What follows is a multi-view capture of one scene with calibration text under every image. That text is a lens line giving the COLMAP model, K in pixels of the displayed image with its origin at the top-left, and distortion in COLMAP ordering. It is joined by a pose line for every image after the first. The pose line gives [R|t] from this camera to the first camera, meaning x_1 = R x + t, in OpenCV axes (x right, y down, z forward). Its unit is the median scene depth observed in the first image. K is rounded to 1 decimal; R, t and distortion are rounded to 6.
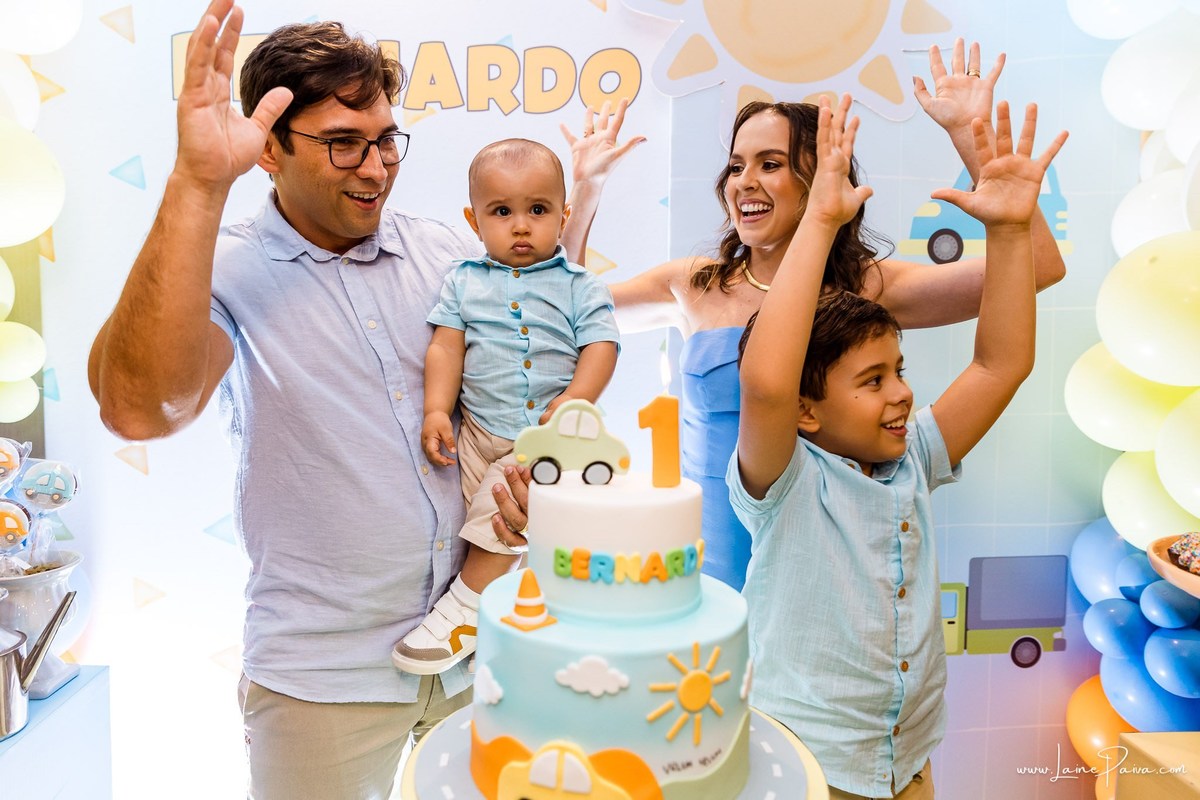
lens RADIAL K [[794.4, 0, 593.5], [0, 794.4, 405.9], [0, 0, 1]] dist [0.010512, -0.007286]
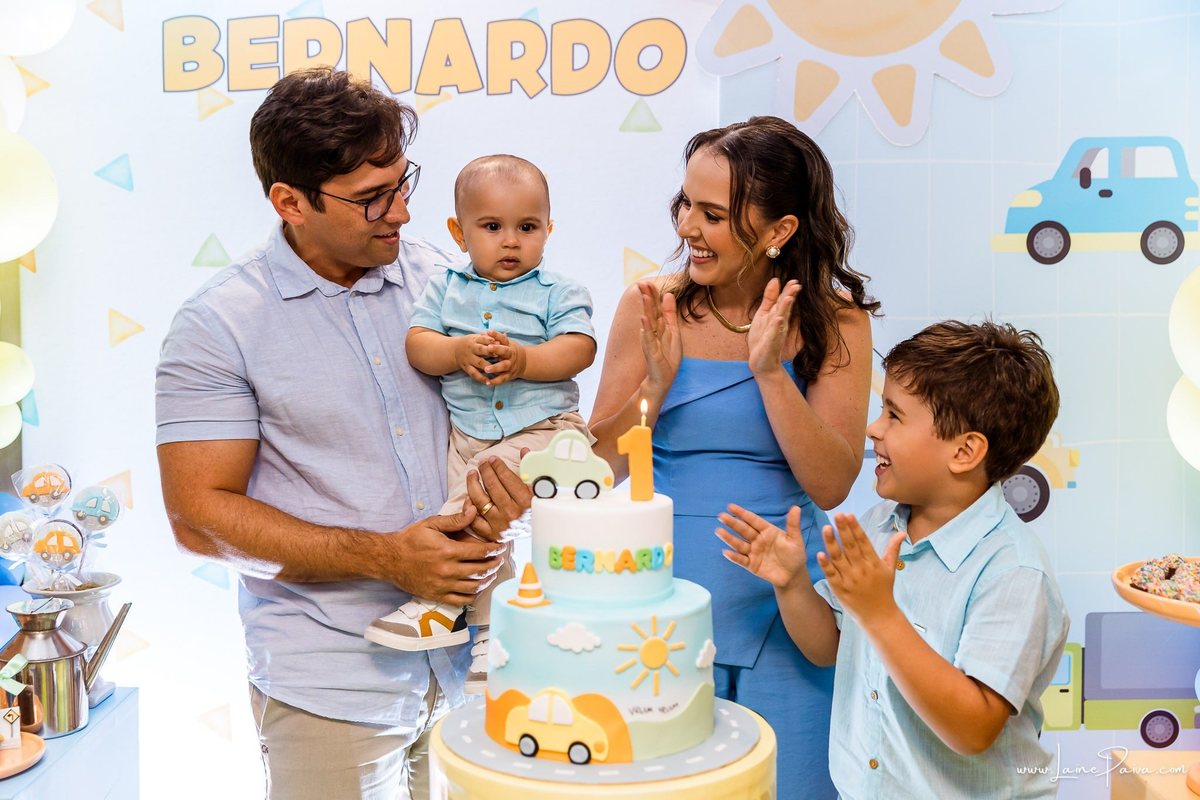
lens RADIAL K [[1327.8, 0, 602.2], [0, 1327.8, 410.2], [0, 0, 1]] dist [-0.000561, 0.000000]
pose [[0.997056, -0.002401, -0.076635, 0.124092], [0.001525, 0.999933, -0.011488, -0.009471], [0.076658, 0.011337, 0.996993, -0.698921]]
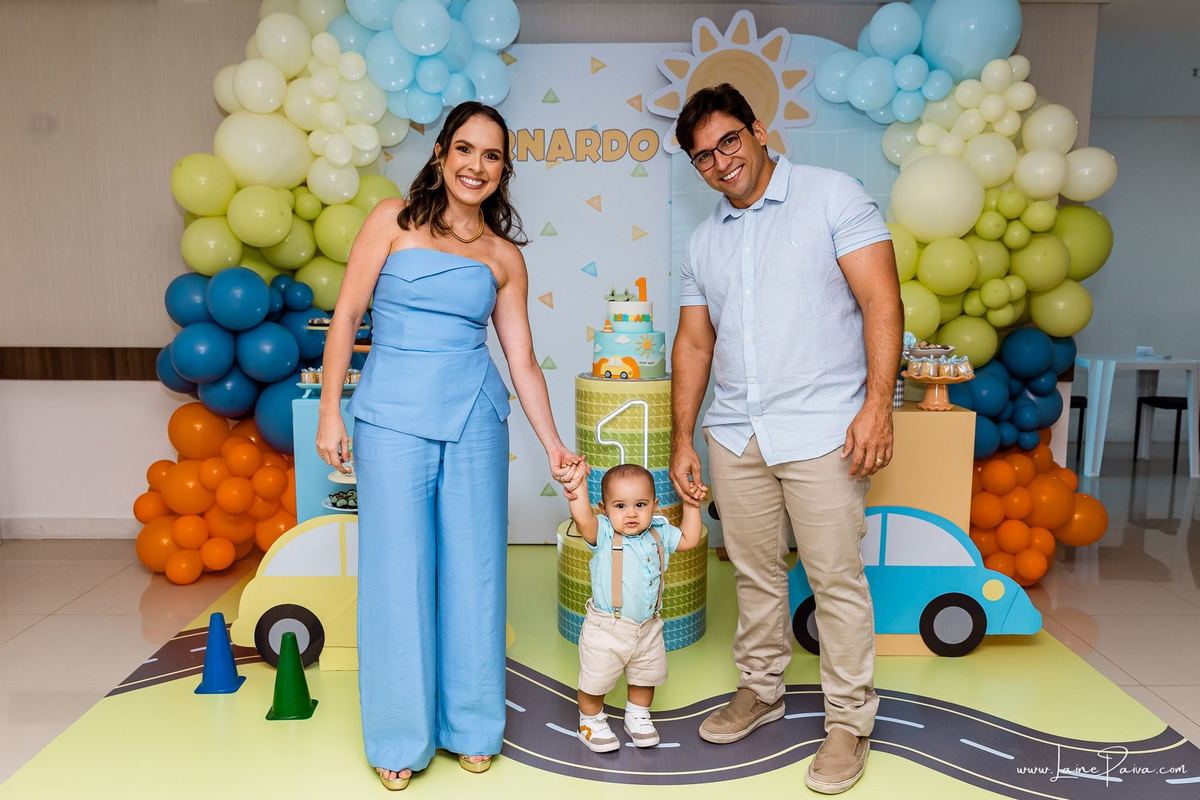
lens RADIAL K [[974.6, 0, 600.8], [0, 974.6, 410.8], [0, 0, 1]] dist [0.007387, -0.001900]
pose [[0.996928, -0.000065, -0.078327, 0.171221], [0.003042, 0.999277, 0.037890, 0.299680], [0.078268, -0.038012, 0.996207, -2.492617]]
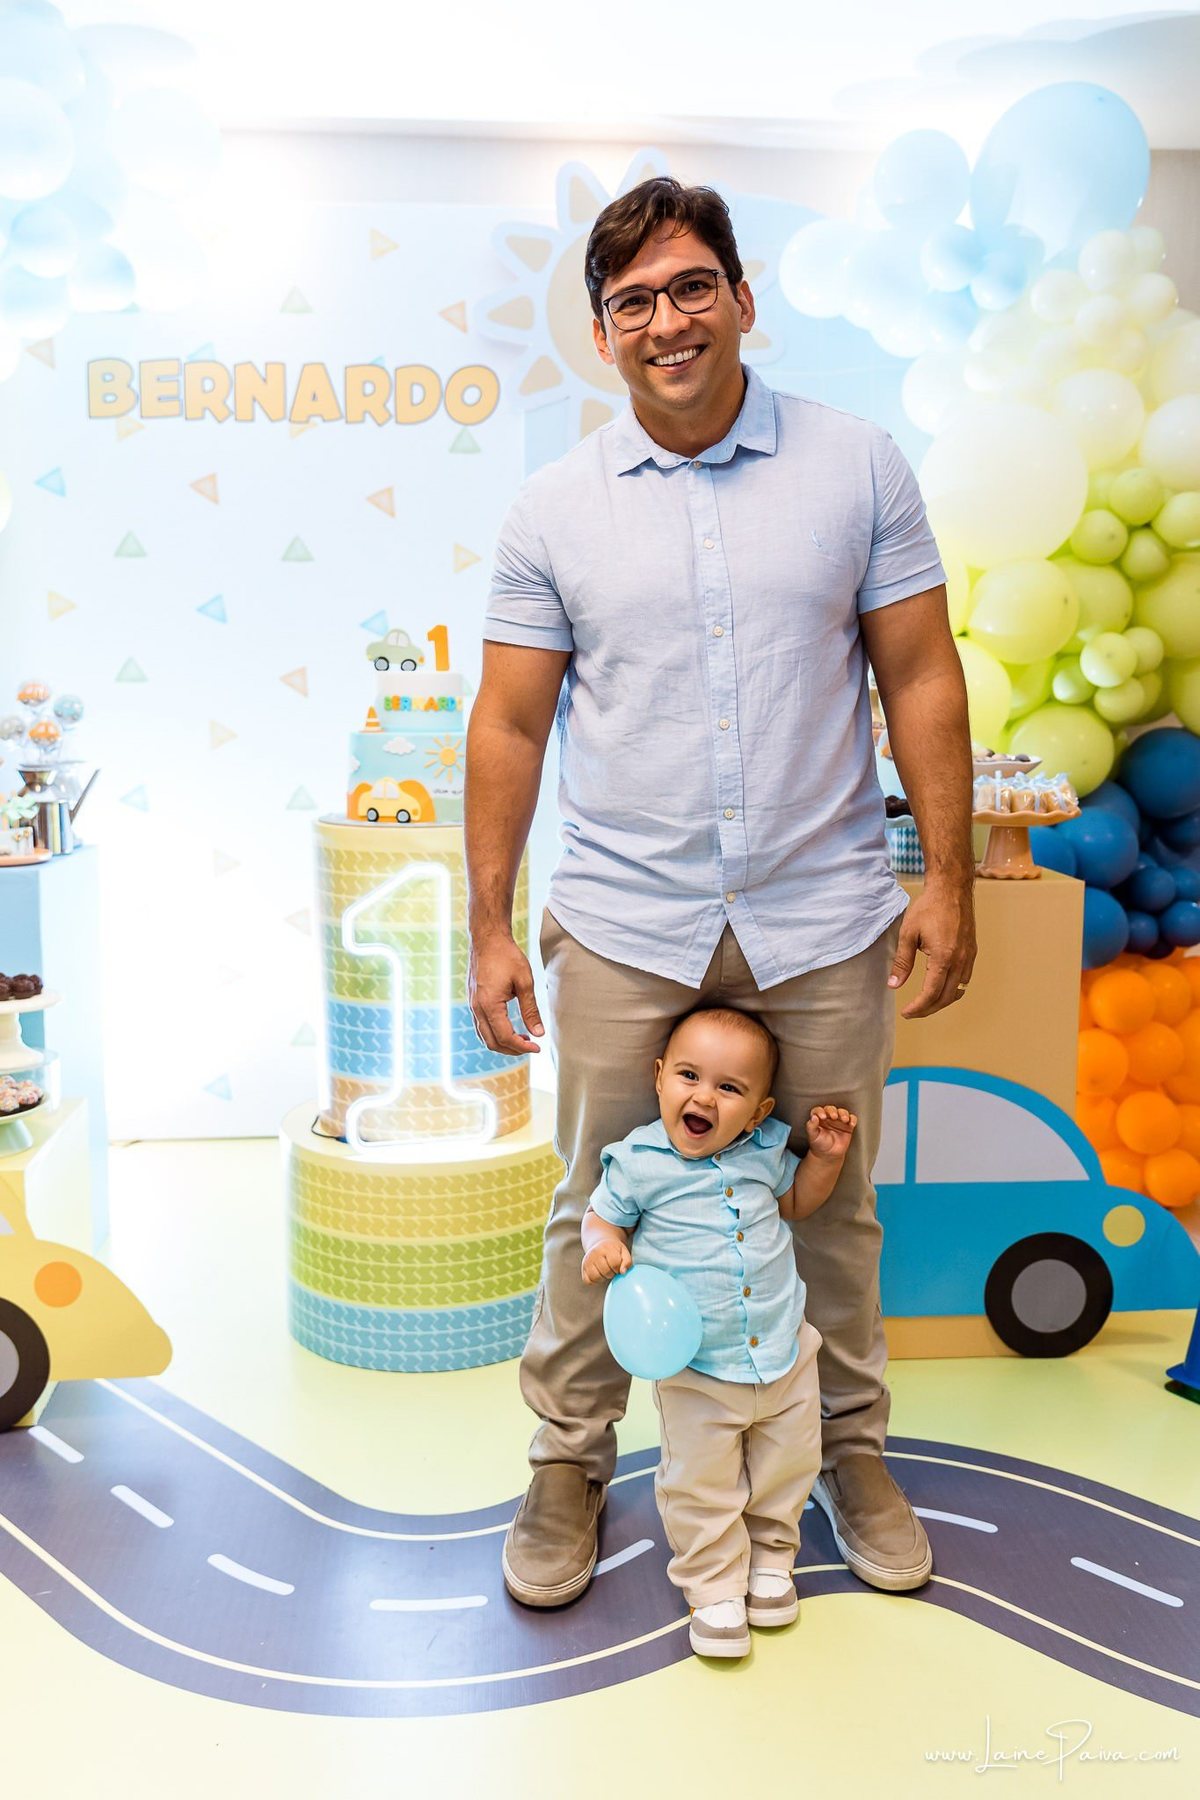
lens RADIAL K [[1461.9, 0, 600.2], [0, 1461.9, 876.8], [0, 0, 1]] dist [0.007387, -0.001900]
pose [[0.999944, -0.010173, -0.003058, 0.321676], [0.010278, 0.999284, 0.036424, 0.319259], [0.002685, -0.036454, 0.999332, -1.741212]]
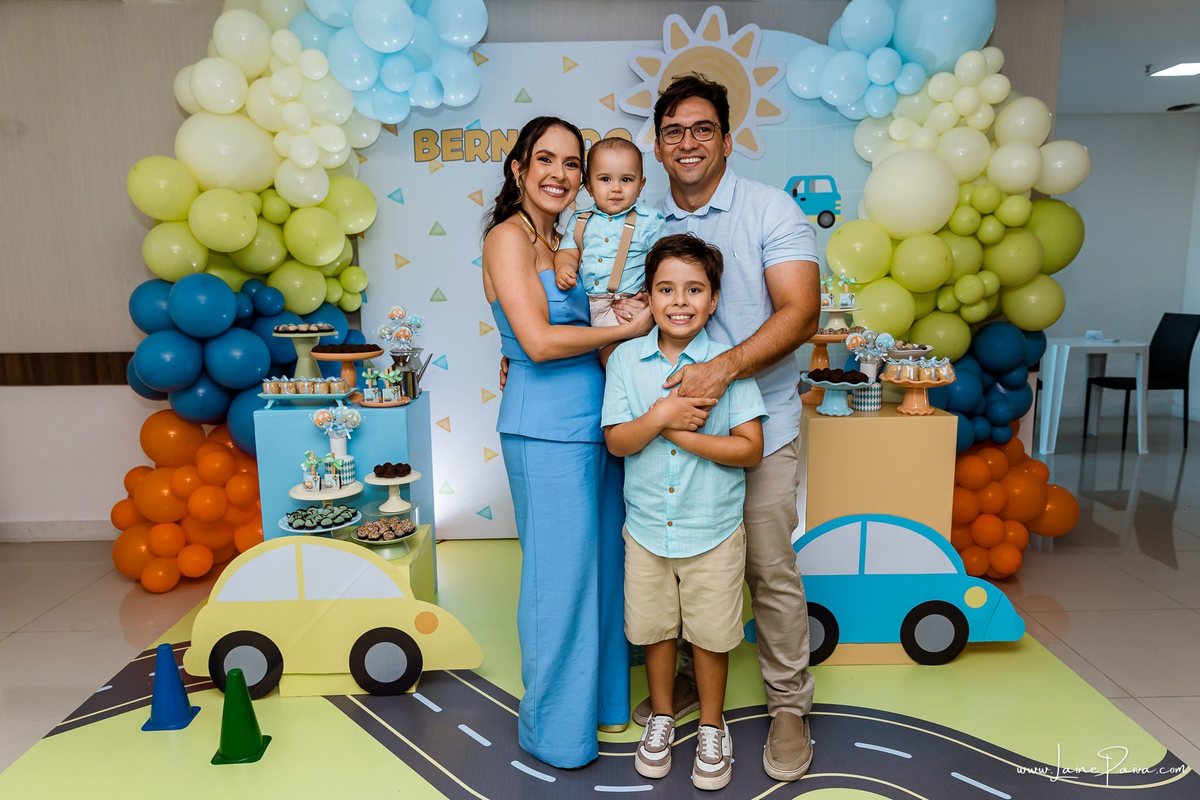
lens RADIAL K [[820.8, 0, 611.8], [0, 820.8, 410.4], [0, 0, 1]] dist [0.005658, 0.002239]
pose [[0.997865, -0.013062, -0.063990, 0.215320], [0.017840, 0.997049, 0.074662, 0.204421], [0.062826, -0.075644, 0.995154, -1.910559]]
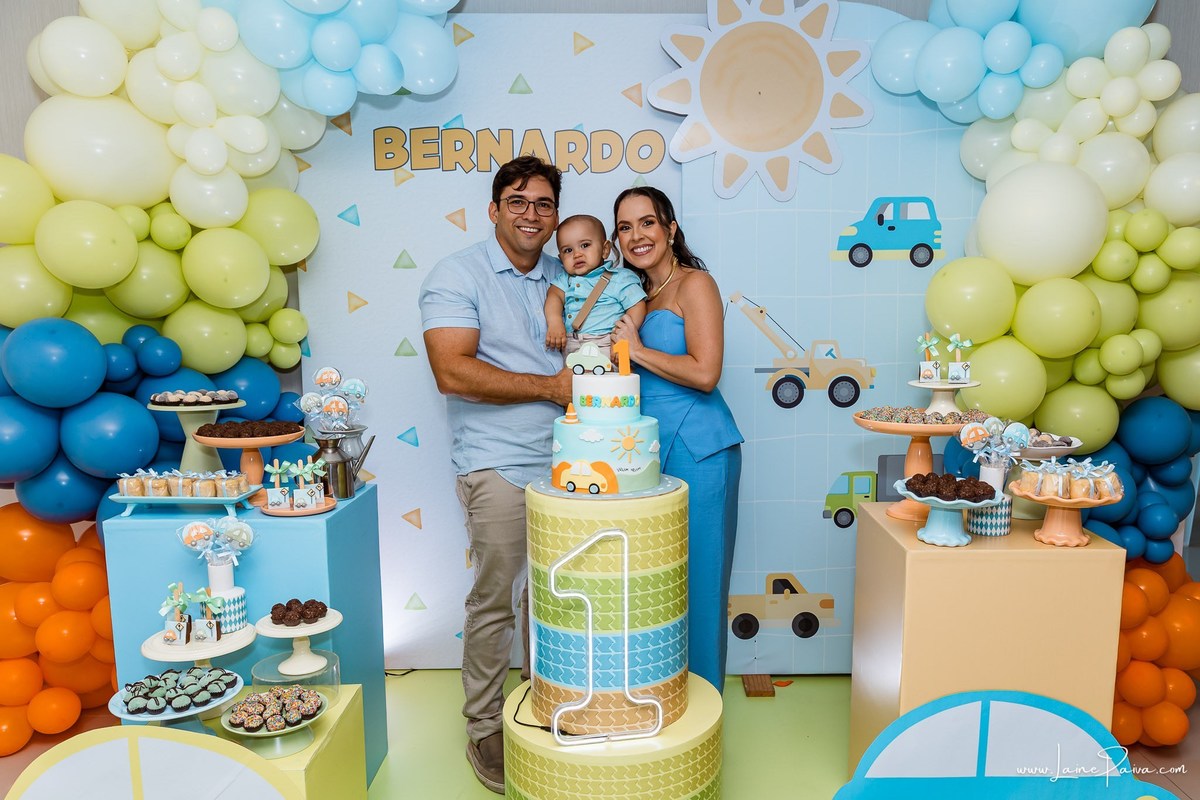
lens RADIAL K [[895.1, 0, 672.6], [0, 895.1, 450.2], [0, 0, 1]] dist [0.007852, 0.000168]
pose [[0.998626, -0.000606, -0.052402, 0.265102], [0.004152, 0.997705, 0.067580, 0.099148], [0.052241, -0.067705, 0.996337, -1.271119]]
